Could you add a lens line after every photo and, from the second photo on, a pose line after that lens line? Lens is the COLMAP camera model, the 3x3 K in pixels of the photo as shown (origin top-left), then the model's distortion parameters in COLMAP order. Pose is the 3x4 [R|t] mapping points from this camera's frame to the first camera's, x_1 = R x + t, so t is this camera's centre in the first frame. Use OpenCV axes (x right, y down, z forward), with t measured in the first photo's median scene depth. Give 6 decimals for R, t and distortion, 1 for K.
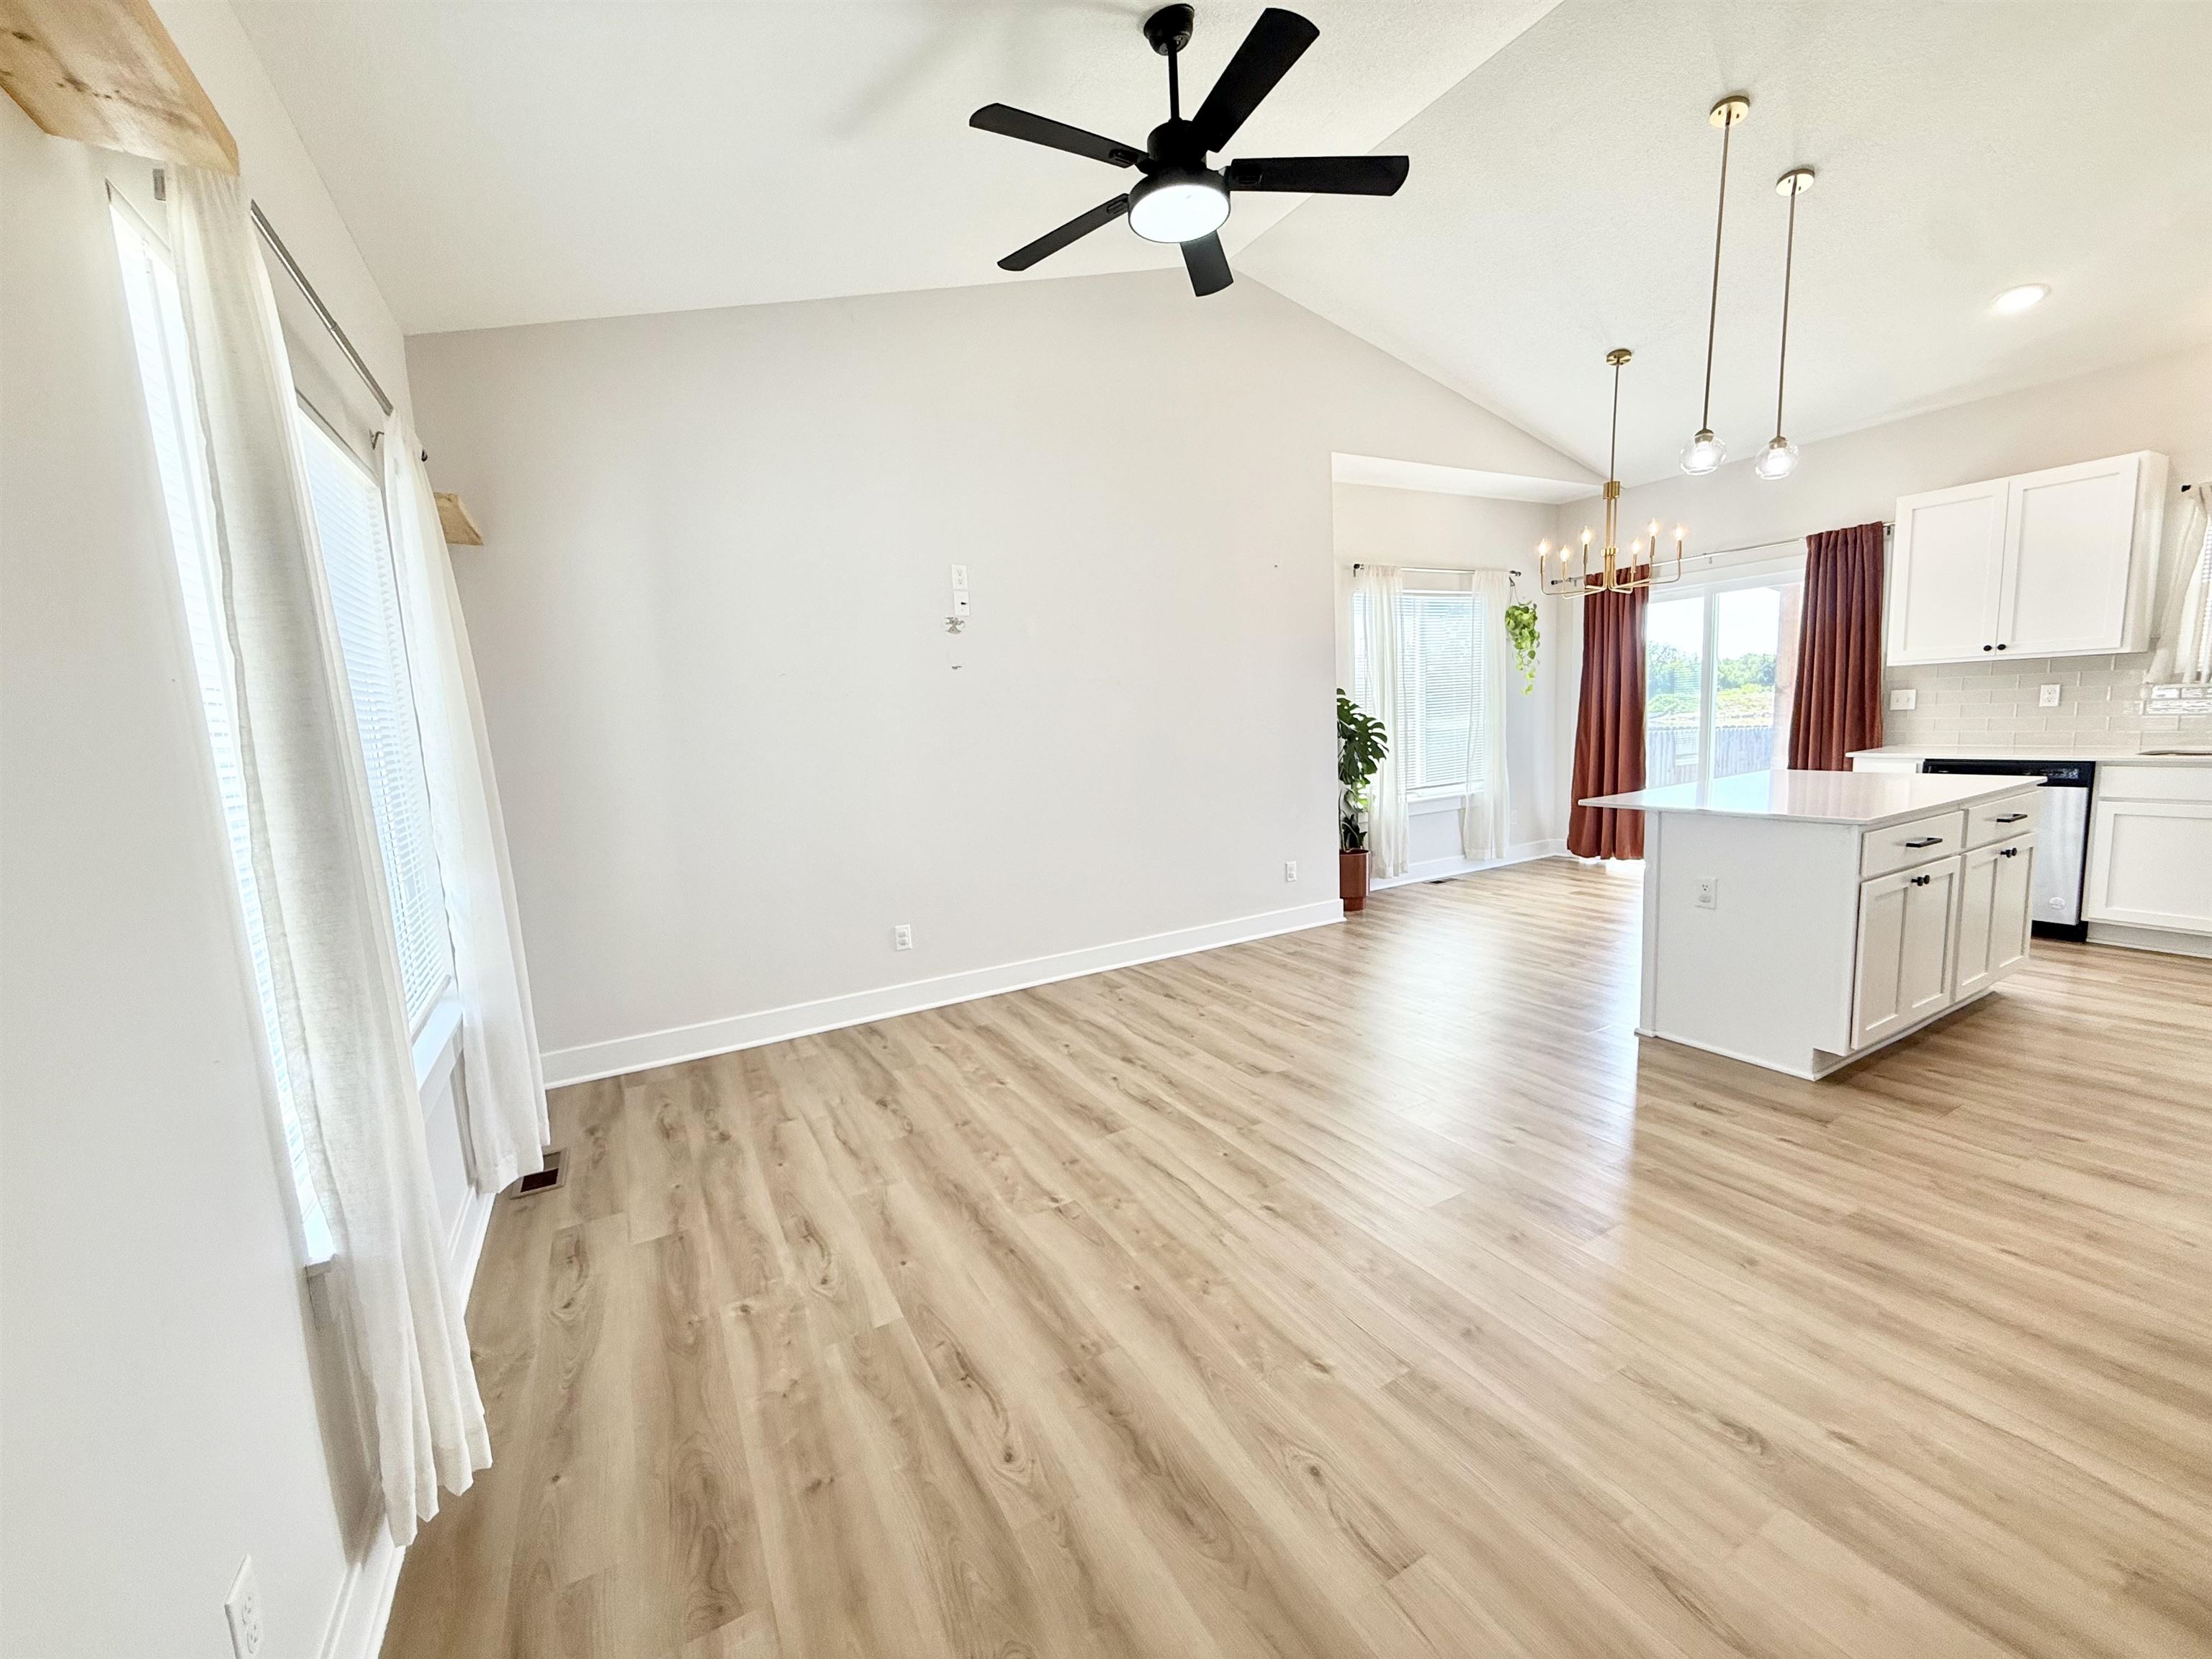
lens RADIAL K [[881.8, 0, 1099.2], [0, 881.8, 831.3], [0, 0, 1]] dist [-0.001347, 0.000267]
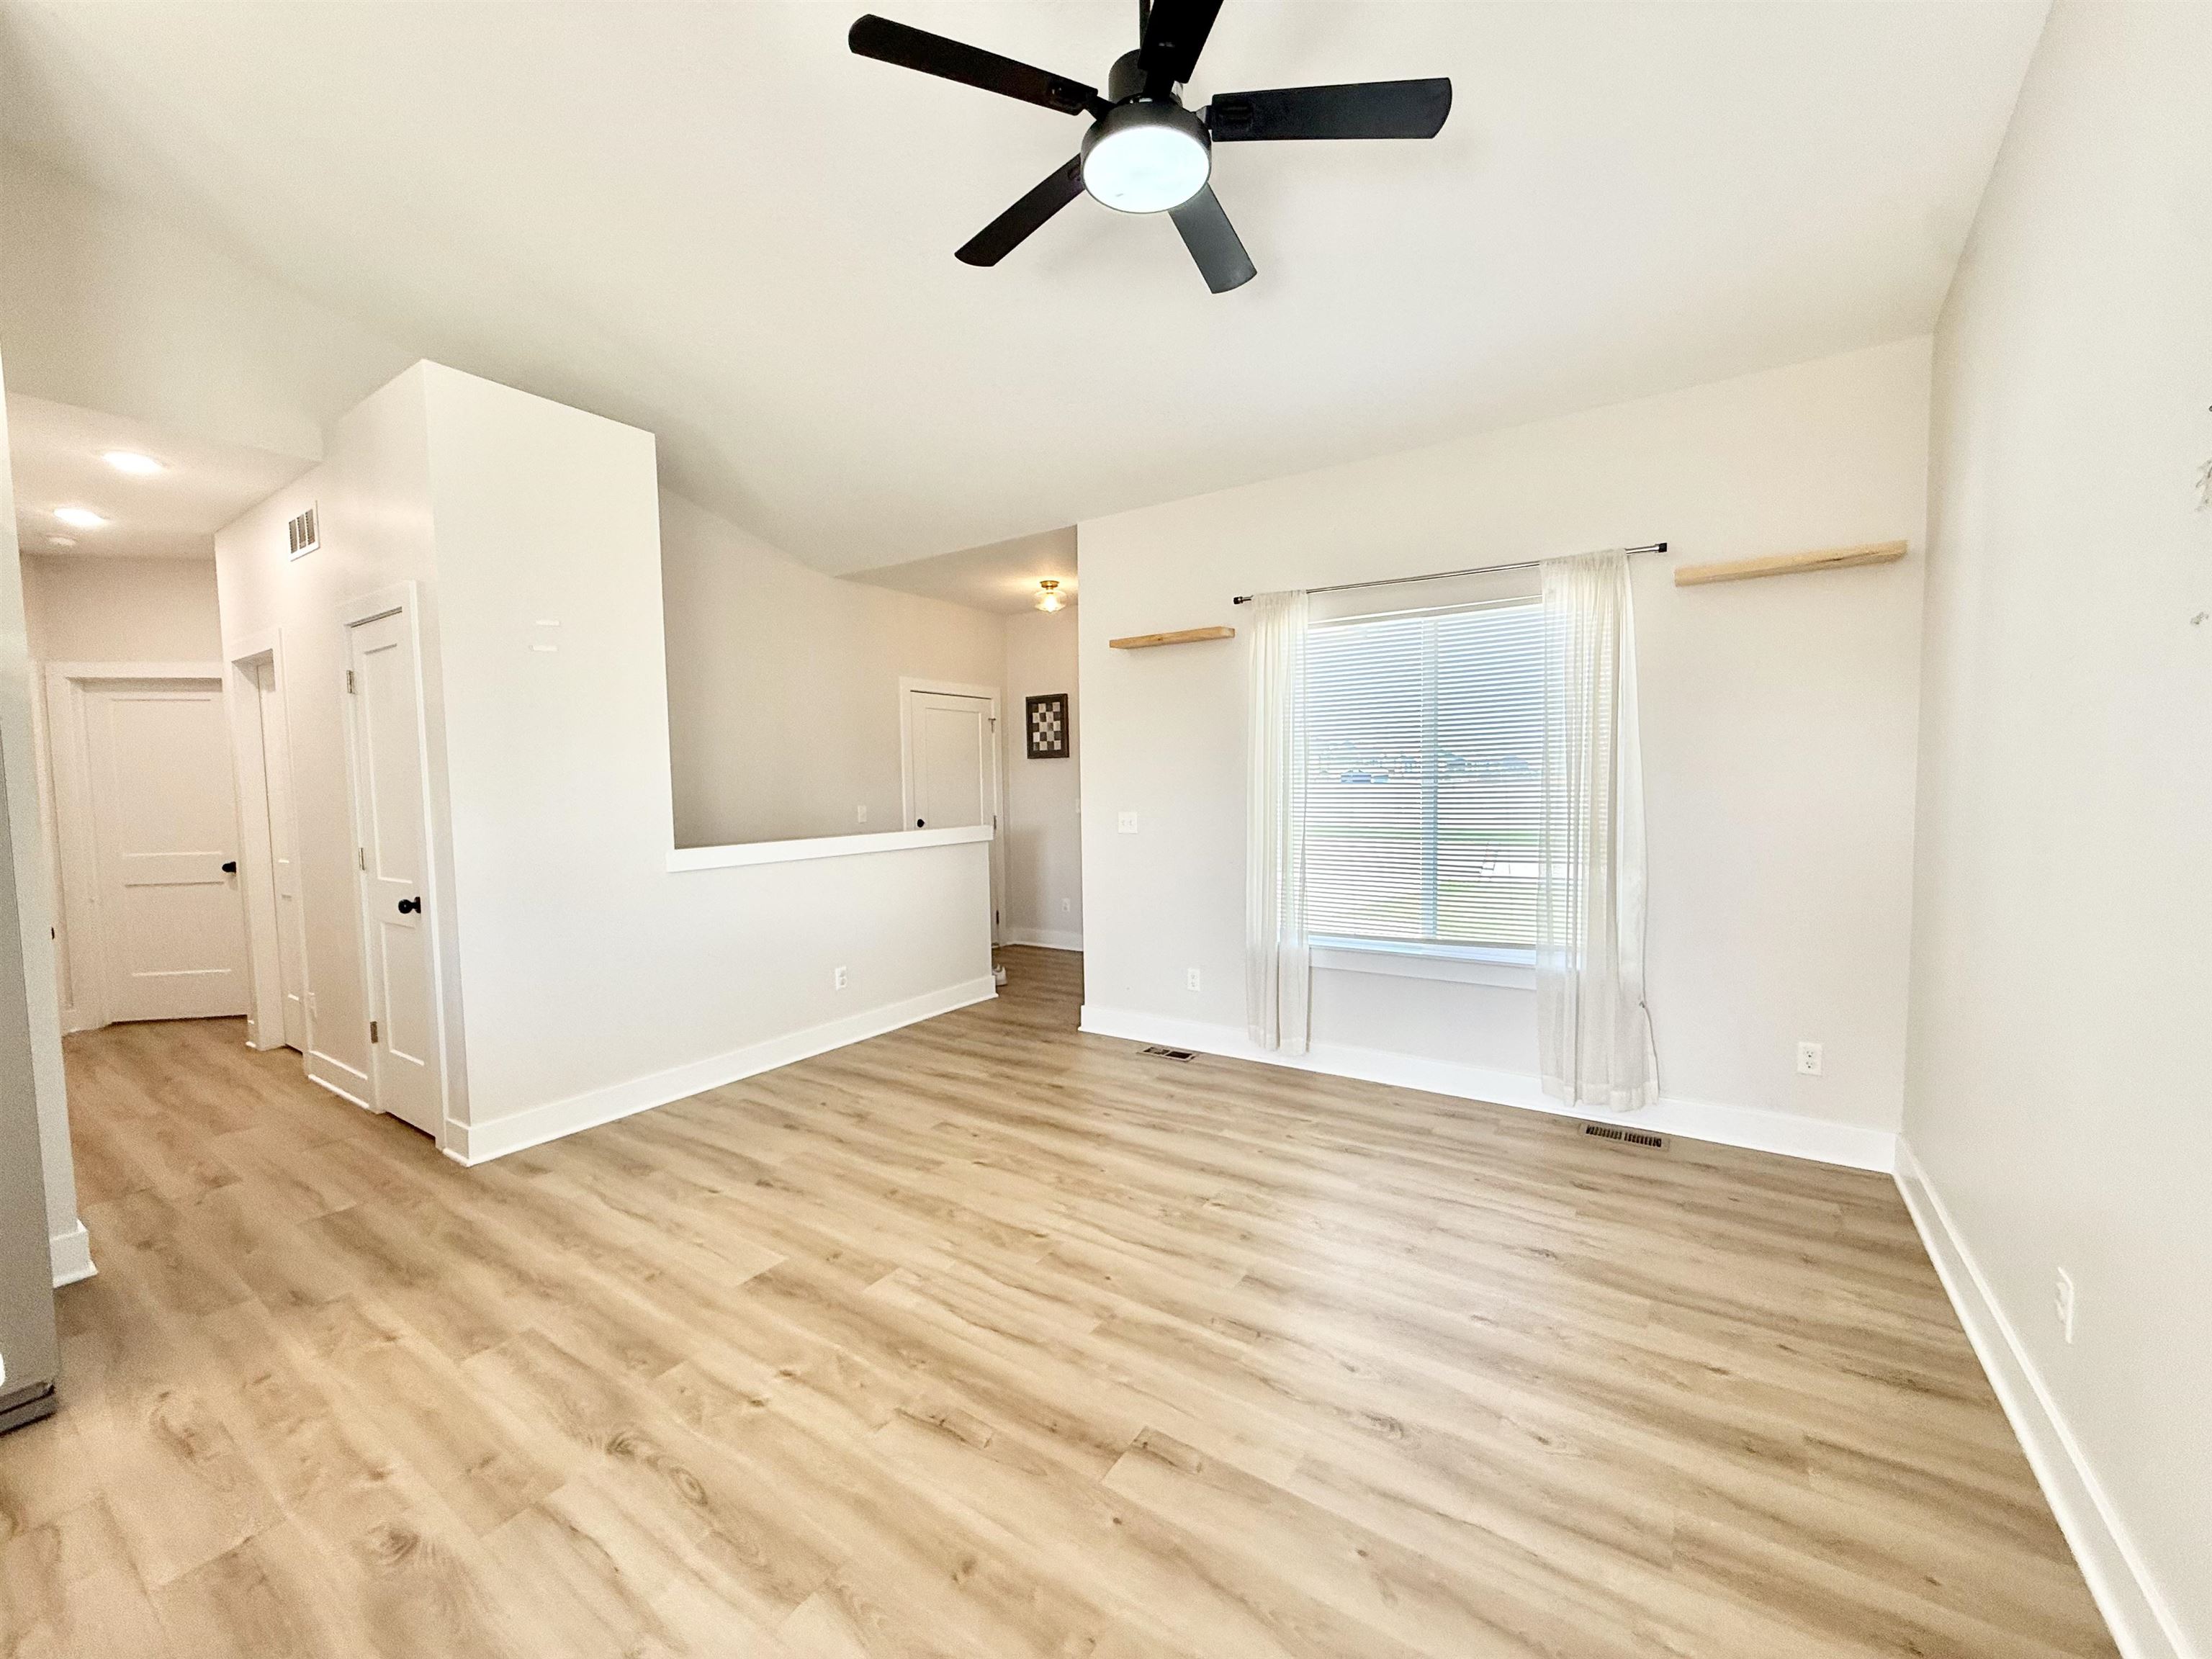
lens RADIAL K [[881.8, 0, 1099.2], [0, 881.8, 831.3], [0, 0, 1]] dist [-0.001347, 0.000267]
pose [[-0.888775, 0.094936, -0.448405, 0.375573], [0.003843, 0.979823, 0.199831, -0.197114], [0.458328, 0.175882, -0.871206, 1.240398]]
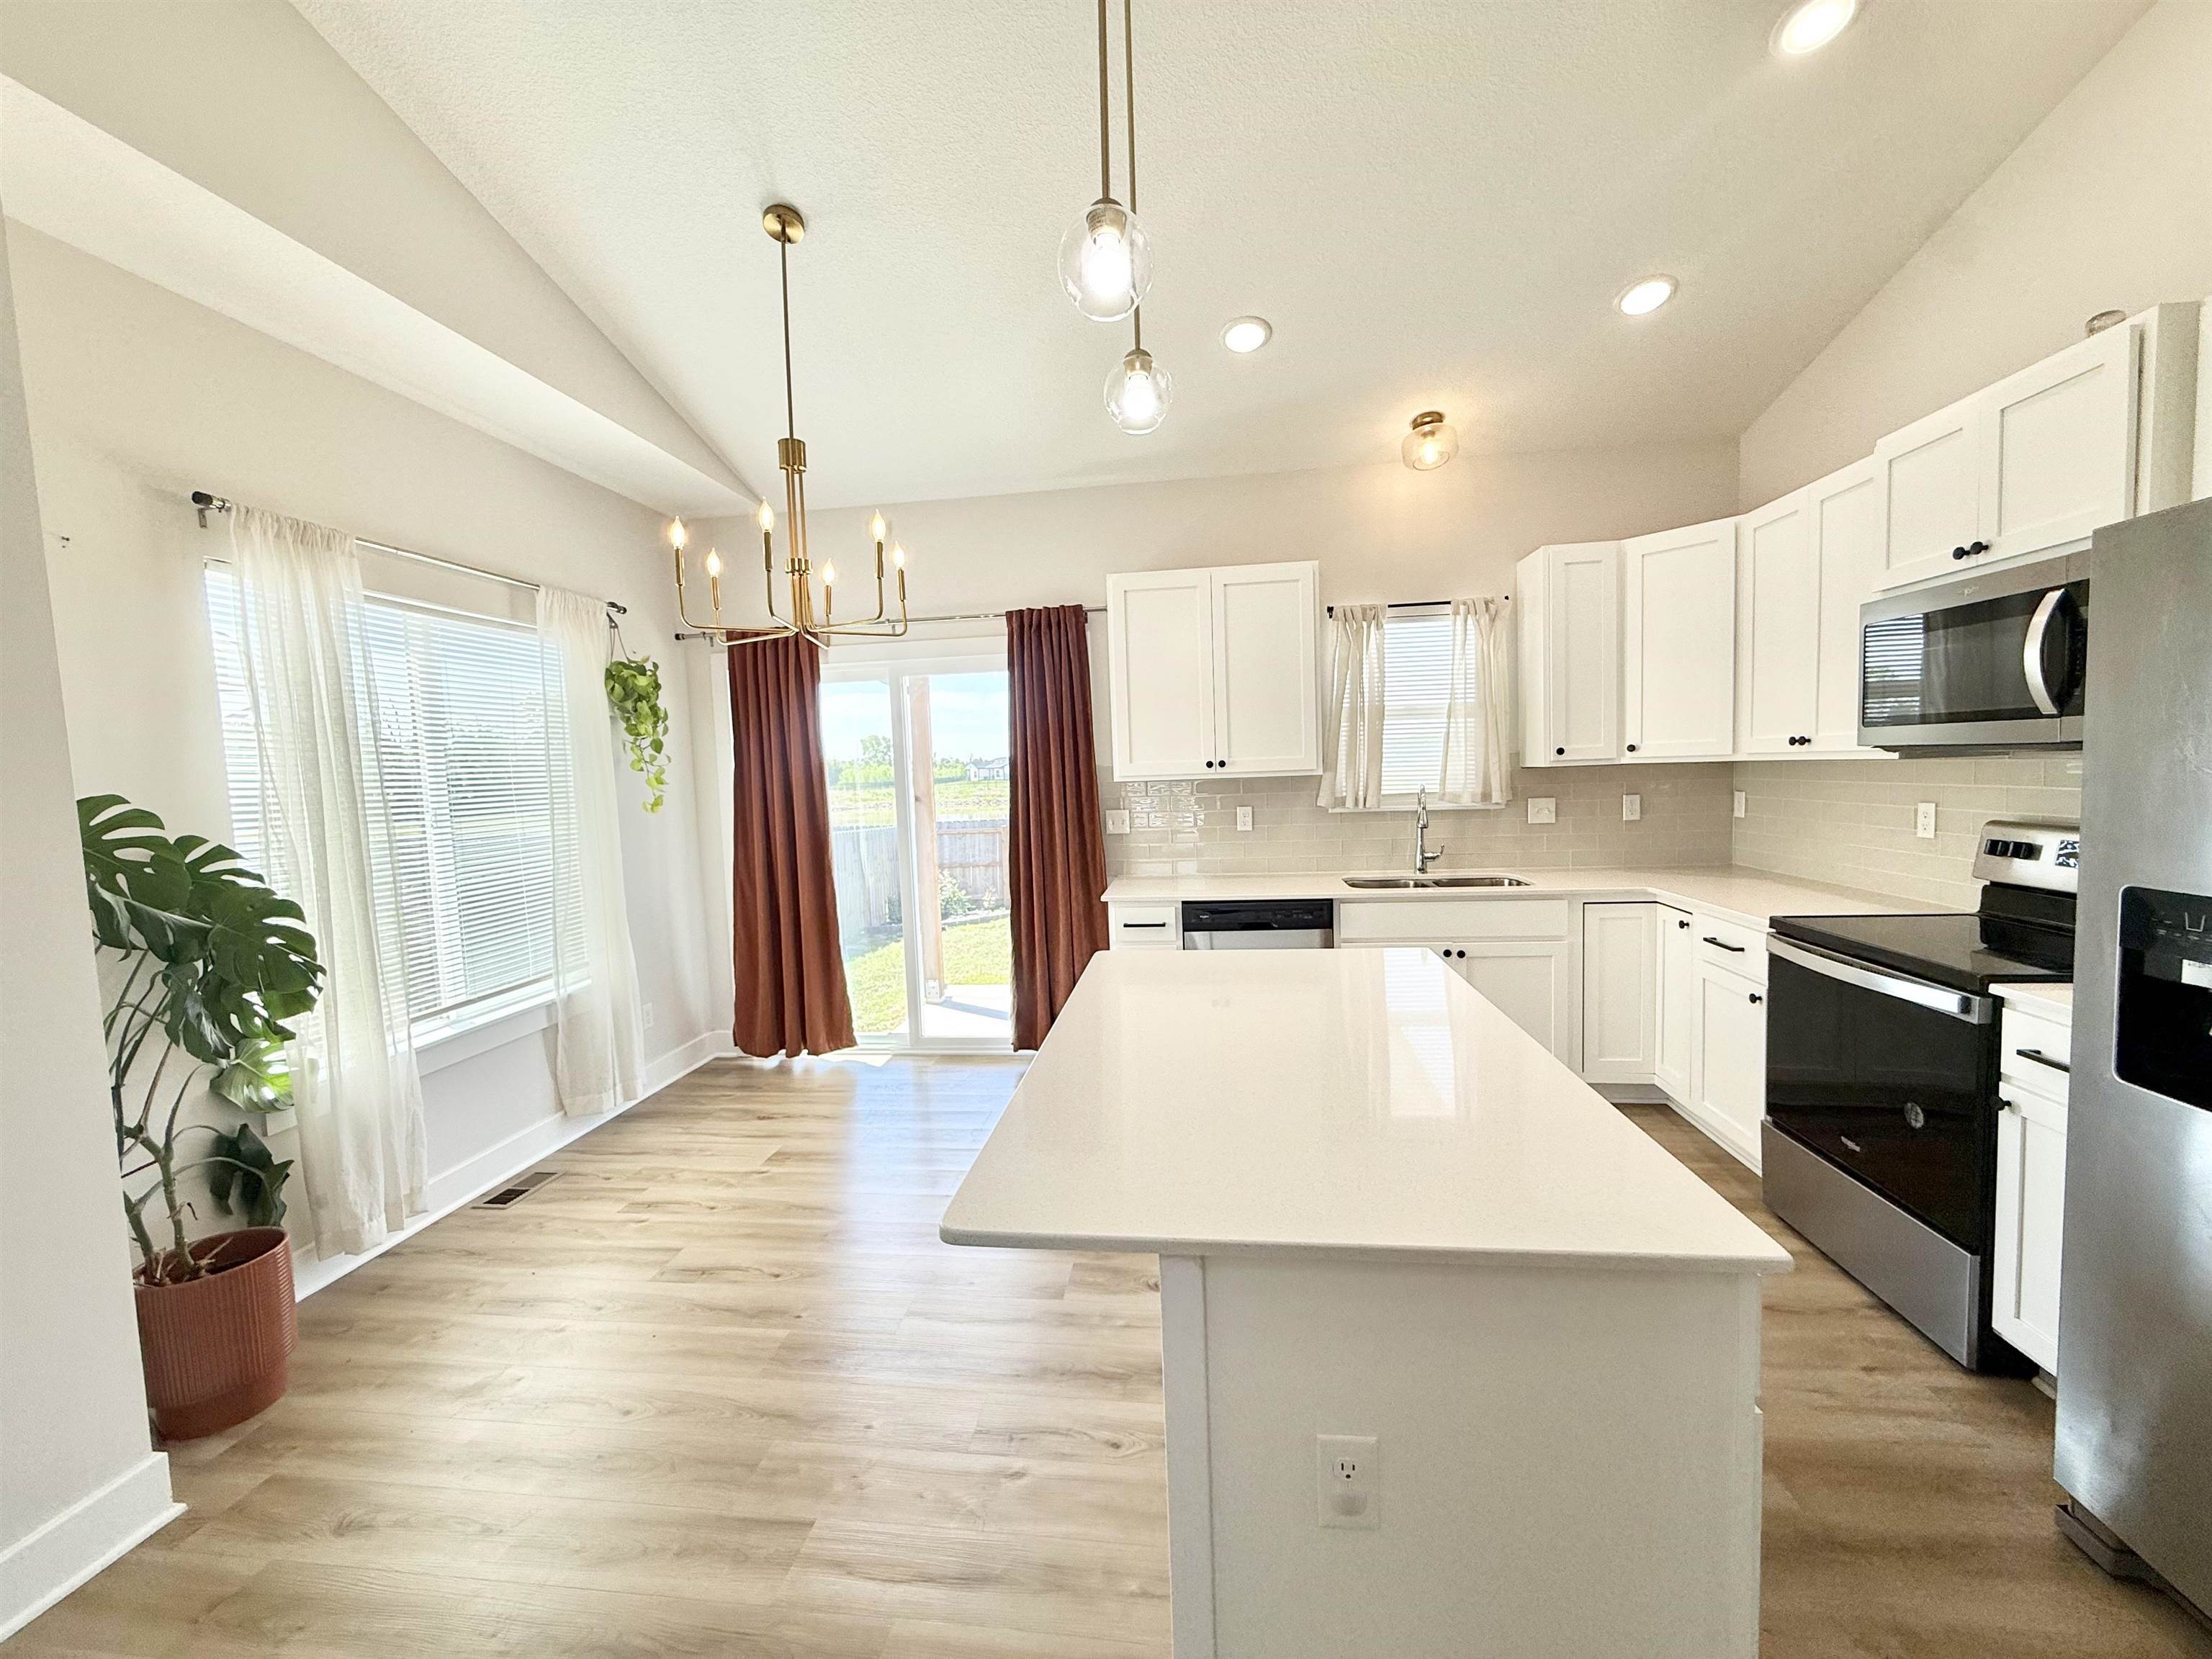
lens RADIAL K [[881.8, 0, 1099.2], [0, 881.8, 831.3], [0, 0, 1]] dist [-0.001347, 0.000267]
pose [[0.590875, -0.025934, 0.806346, 0.328649], [0.112178, 0.992415, -0.050284, -0.141168], [-0.798926, 0.120166, 0.589303, 0.739096]]
